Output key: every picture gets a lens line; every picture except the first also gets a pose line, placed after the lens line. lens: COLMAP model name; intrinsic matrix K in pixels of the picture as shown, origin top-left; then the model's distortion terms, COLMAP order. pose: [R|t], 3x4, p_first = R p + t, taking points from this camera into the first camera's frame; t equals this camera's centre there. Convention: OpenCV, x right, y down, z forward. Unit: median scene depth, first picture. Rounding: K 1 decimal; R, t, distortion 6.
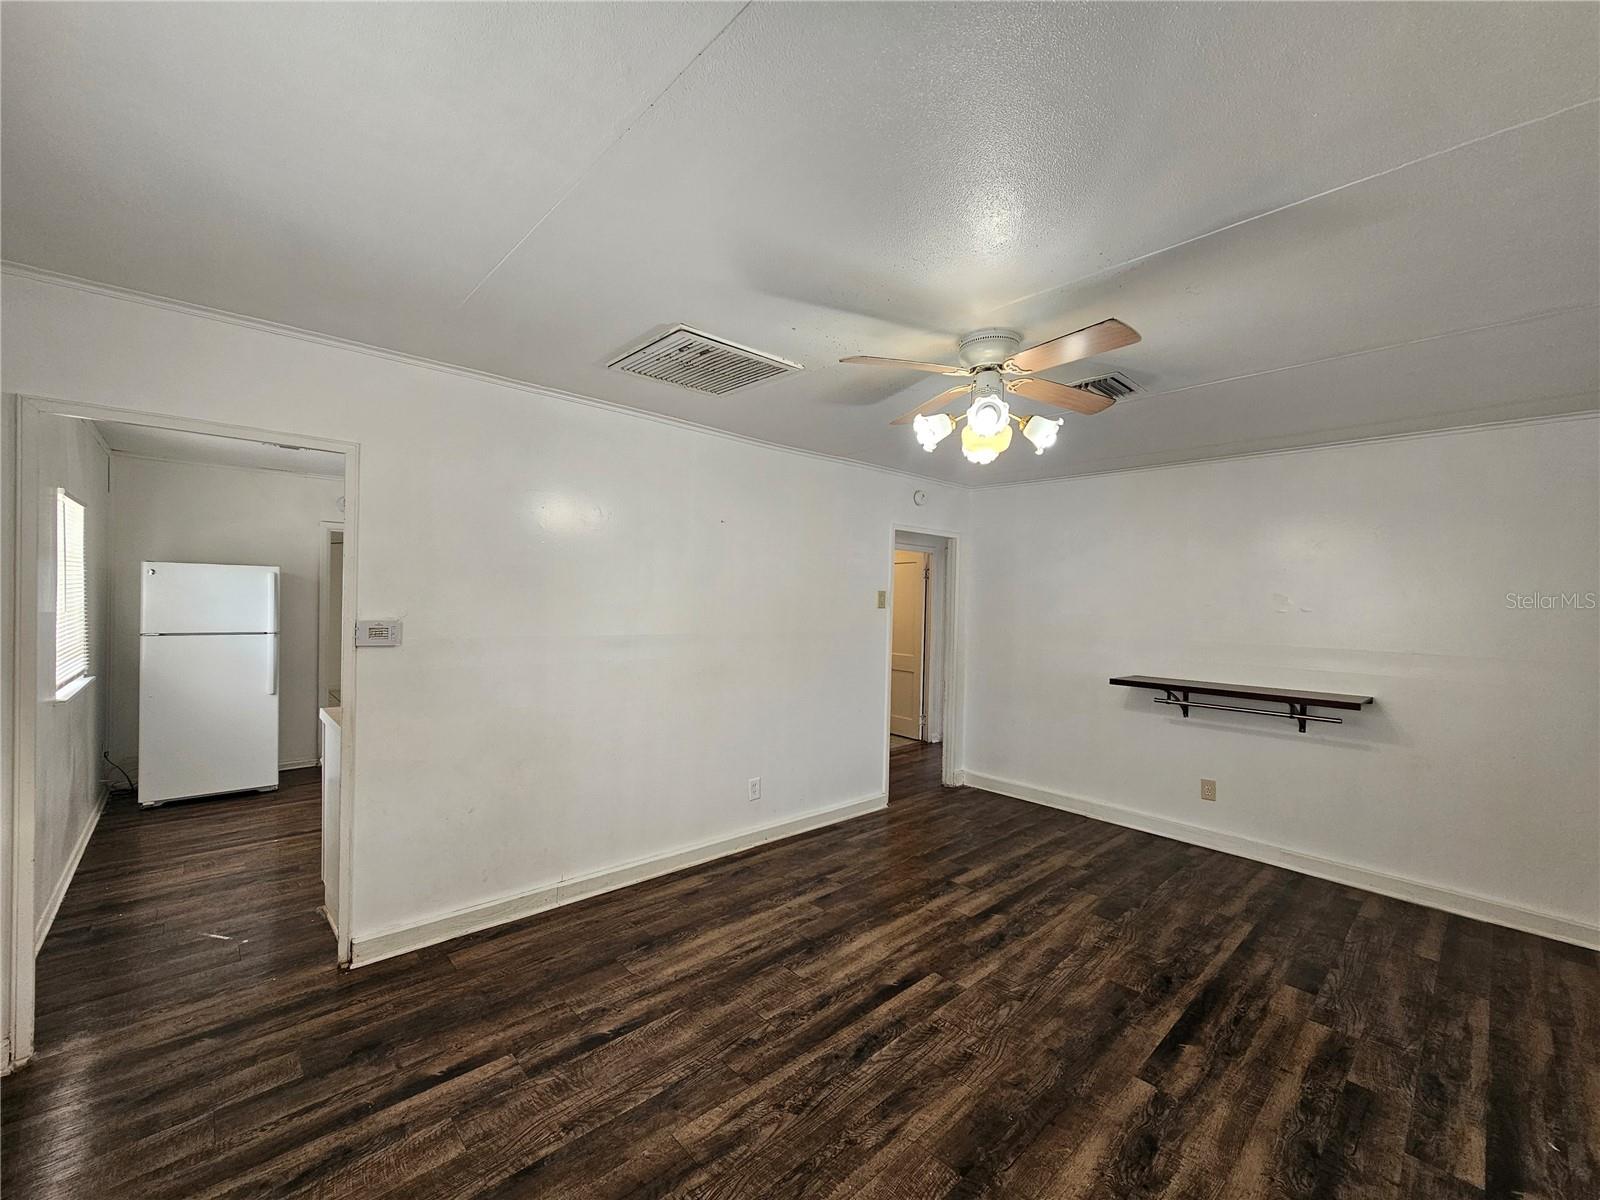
lens RADIAL K [[656.3, 0, 793.8], [0, 656.3, 604.9], [0, 0, 1]] dist [0.001405, 0.001175]
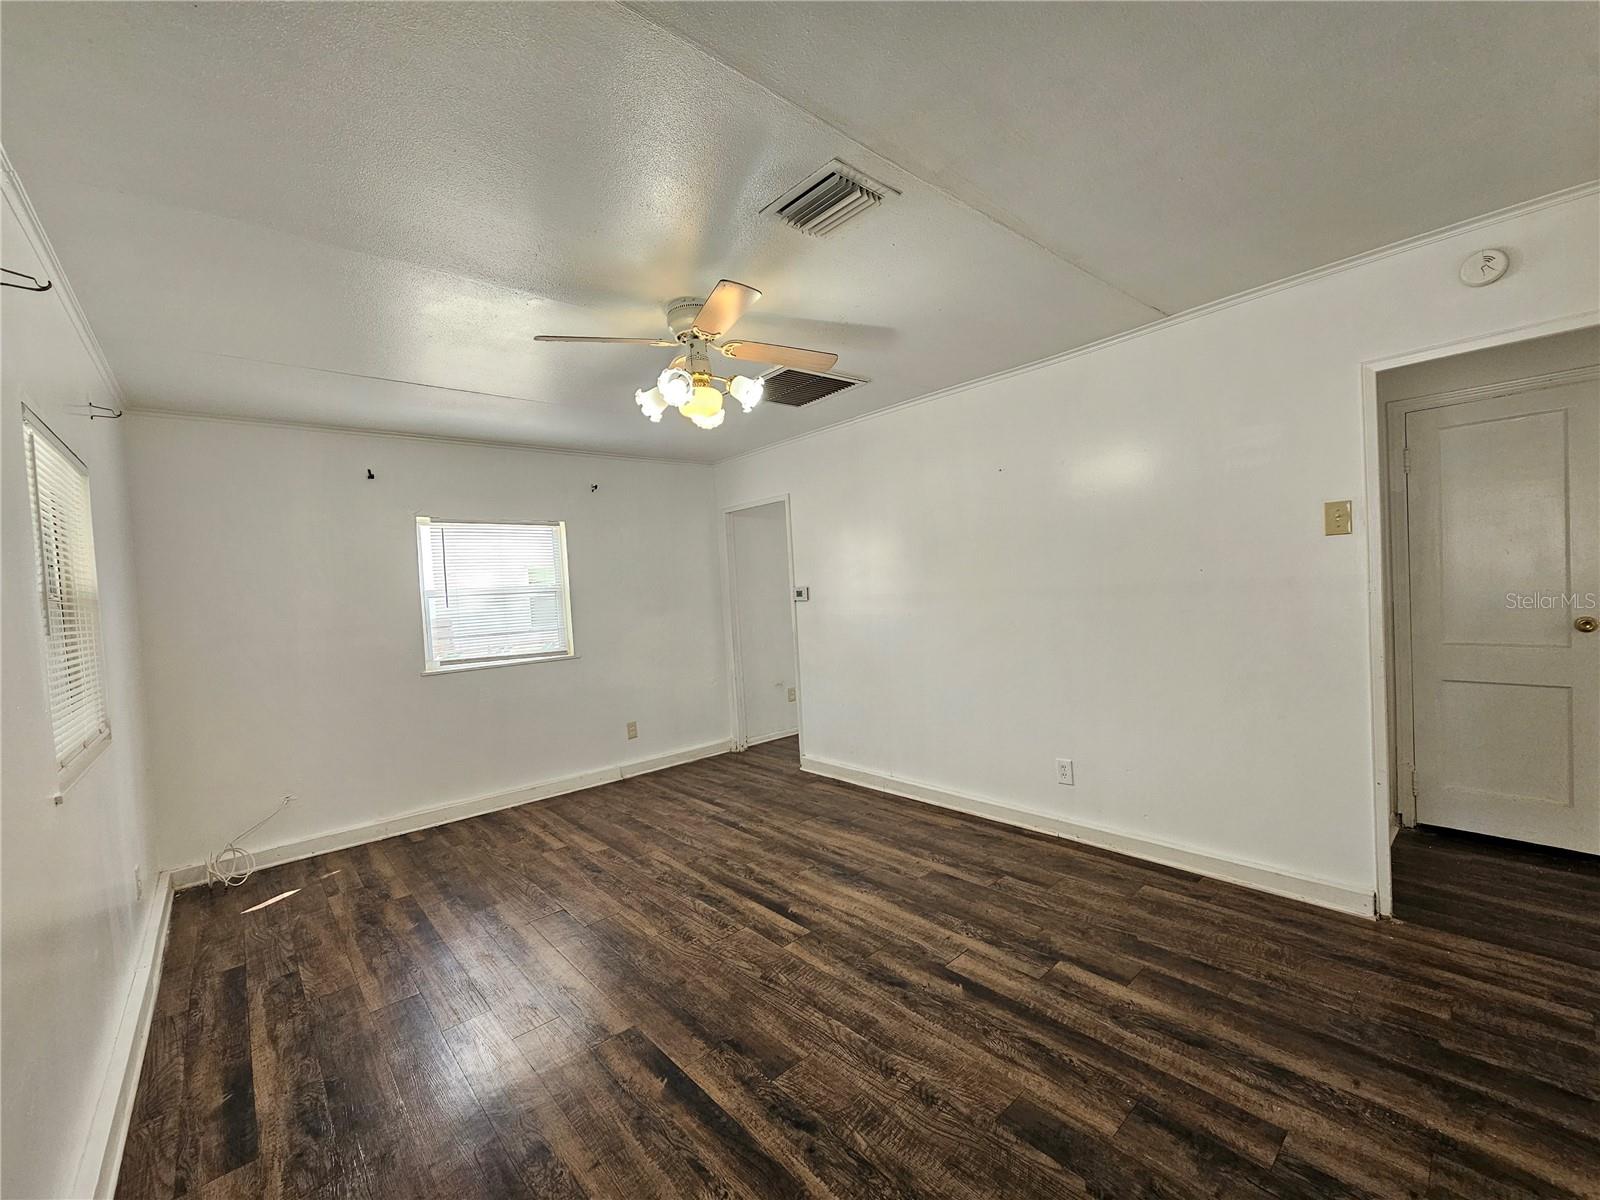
lens RADIAL K [[656.3, 0, 801.2], [0, 656.3, 609.2], [0, 0, 1]] dist [0.001405, 0.001175]
pose [[-0.018900, 0.010193, -0.999769, 1.089269], [0.049558, 0.998728, 0.009246, 0.063278], [0.998592, -0.049372, -0.019381, 0.942634]]
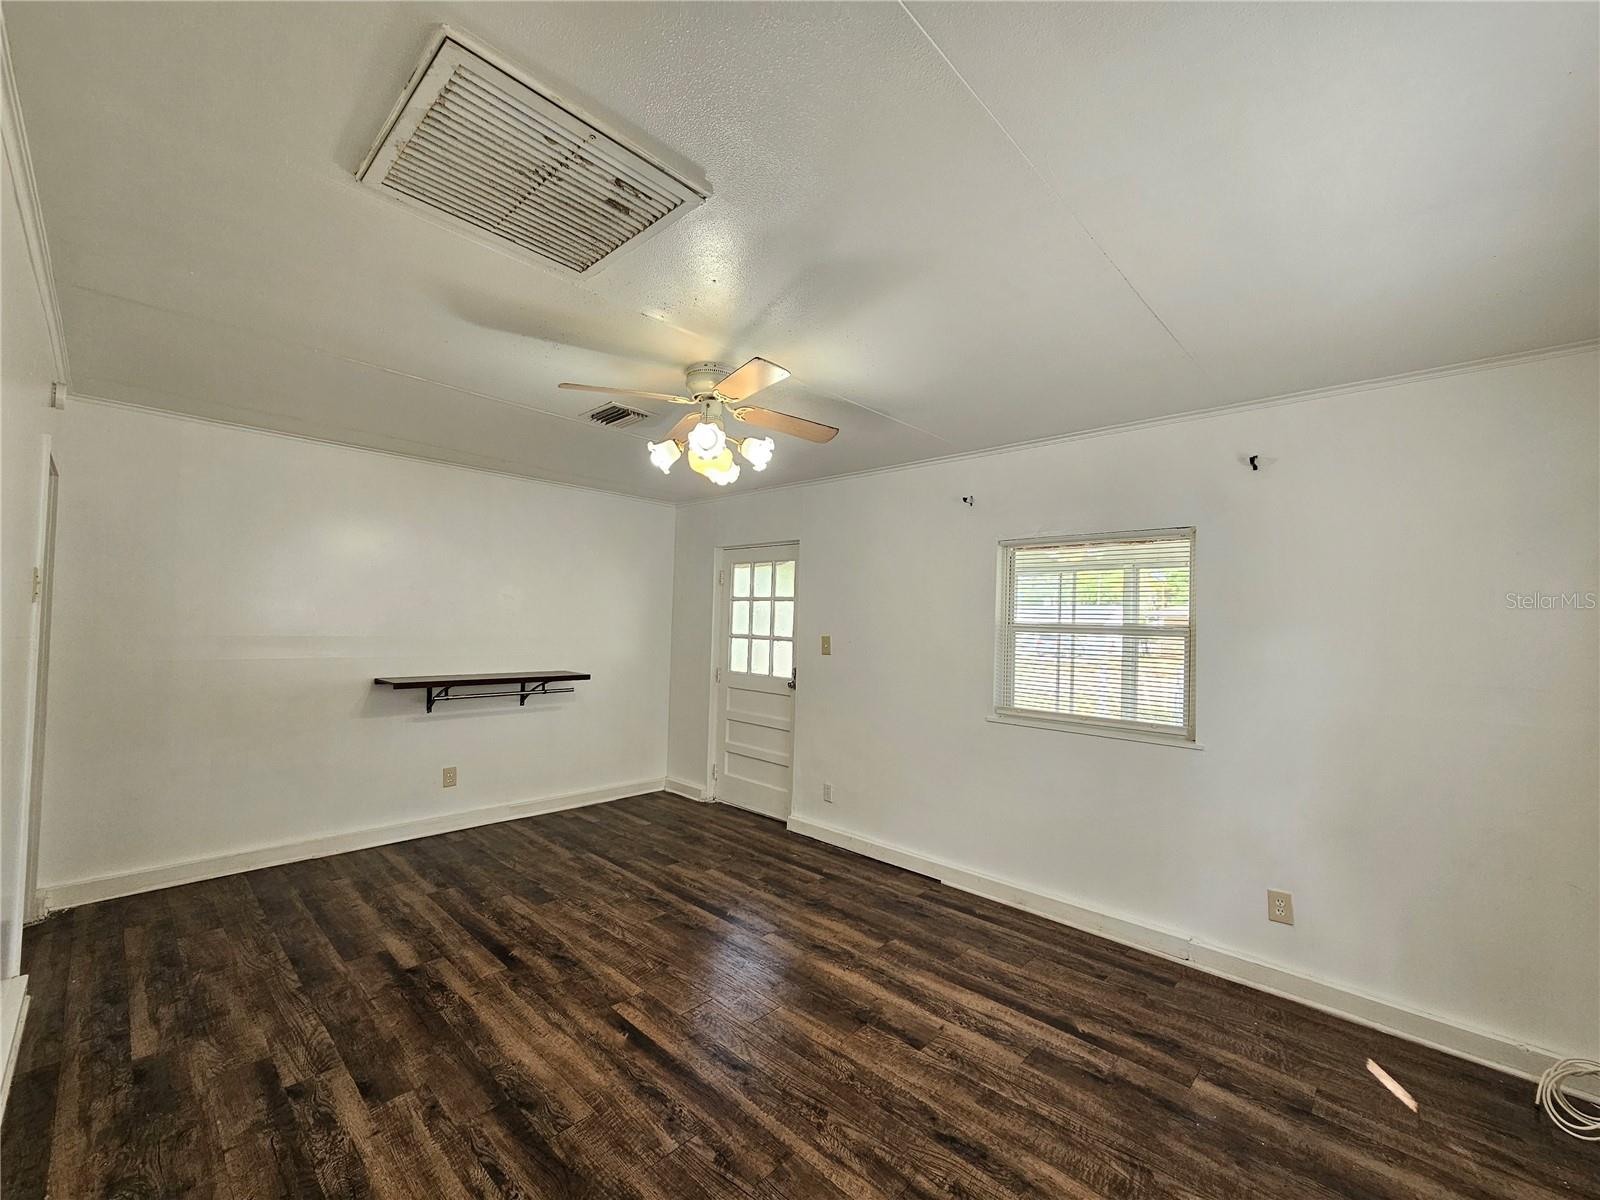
lens RADIAL K [[656.3, 0, 800.0], [0, 656.3, 604.7], [0, 0, 1]] dist [0.001405, 0.001175]
pose [[-0.072234, 0.000986, 0.997387, -0.665528], [-0.021441, 0.999767, -0.002541, -0.007005], [-0.997157, -0.021568, -0.072196, 0.746072]]
